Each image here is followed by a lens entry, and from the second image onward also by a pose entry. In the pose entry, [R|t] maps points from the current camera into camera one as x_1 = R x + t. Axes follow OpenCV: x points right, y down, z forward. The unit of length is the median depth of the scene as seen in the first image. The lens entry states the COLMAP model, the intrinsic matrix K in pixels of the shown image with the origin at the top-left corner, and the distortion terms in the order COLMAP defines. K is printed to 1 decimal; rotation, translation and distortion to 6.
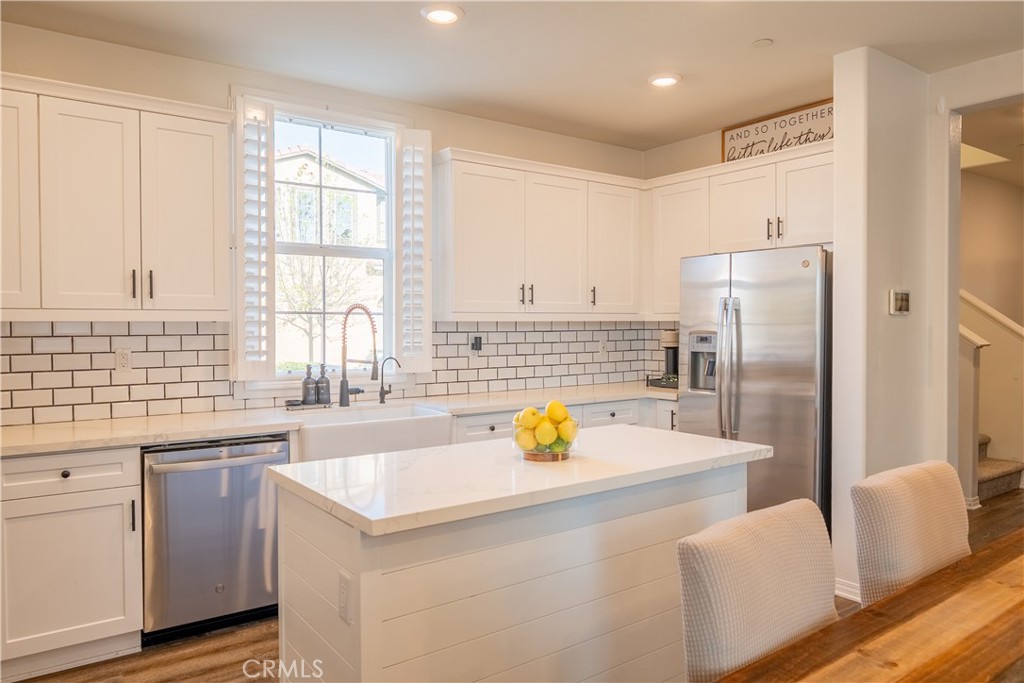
lens RADIAL K [[707.0, 0, 502.8], [0, 707.0, 347.0], [0, 0, 1]] dist [-0.000219, -0.006655]
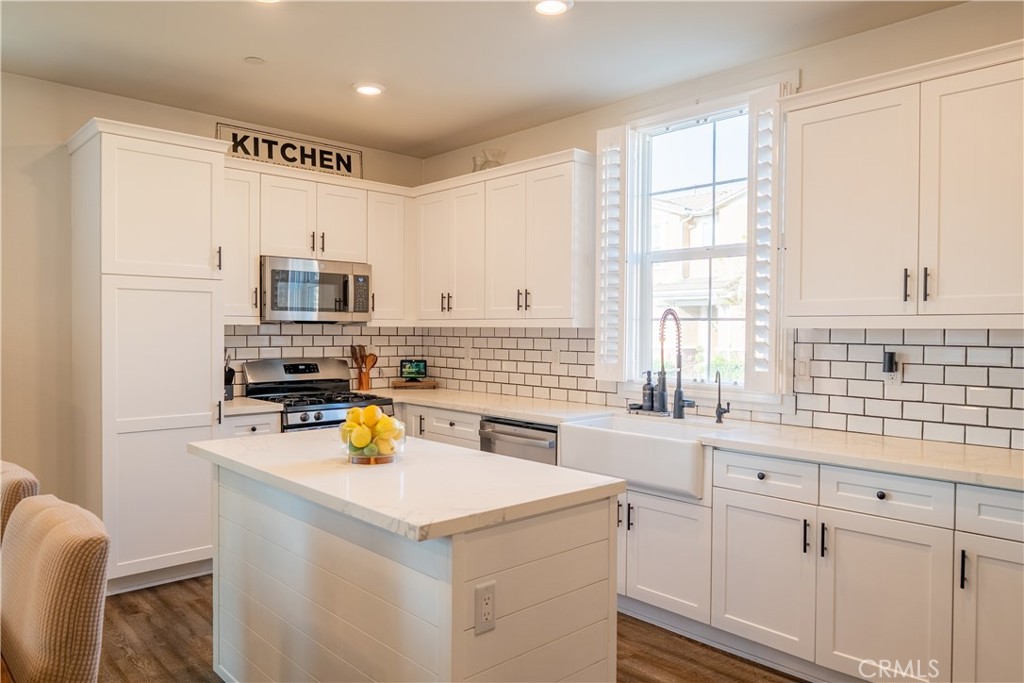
lens RADIAL K [[707.0, 0, 509.8], [0, 707.0, 335.8], [0, 0, 1]] dist [-0.000219, -0.006655]
pose [[0.127999, 0.013315, -0.991685, 0.680099], [-0.040072, 0.999163, 0.008243, -0.024312], [0.990964, 0.038684, 0.128425, 0.658369]]
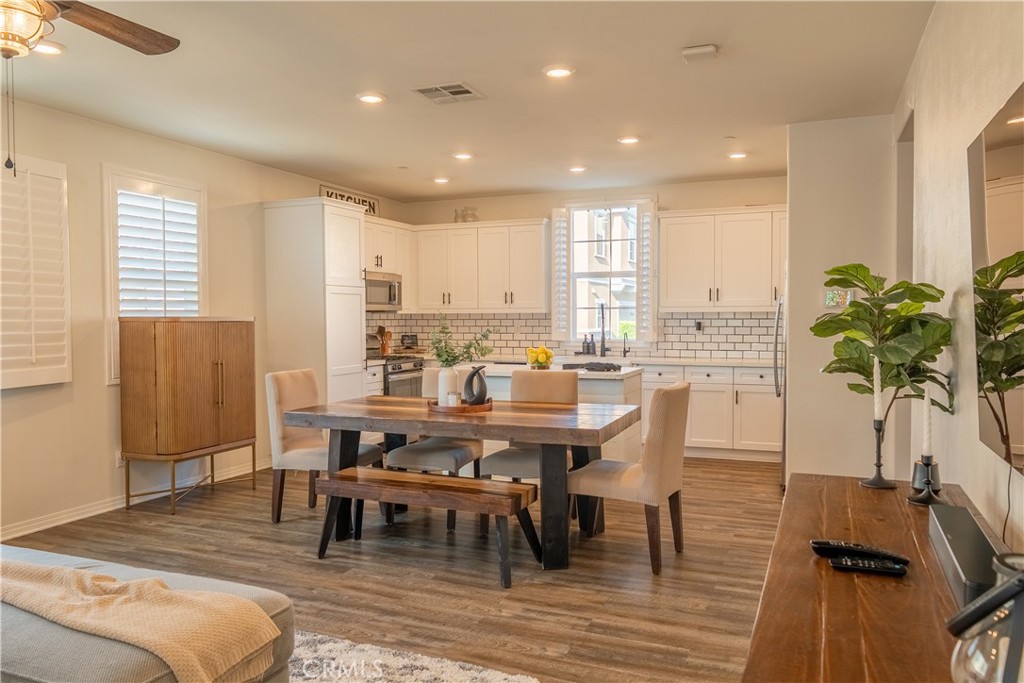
lens RADIAL K [[732.2, 0, 513.4], [0, 732.2, 330.9], [0, 0, 1]] dist [-0.013780, 0.003560]
pose [[0.529336, 0.019411, -0.848190, 1.335694], [-0.025456, 0.999652, 0.006990, 0.005755], [0.848030, 0.017891, 0.529646, -0.258070]]
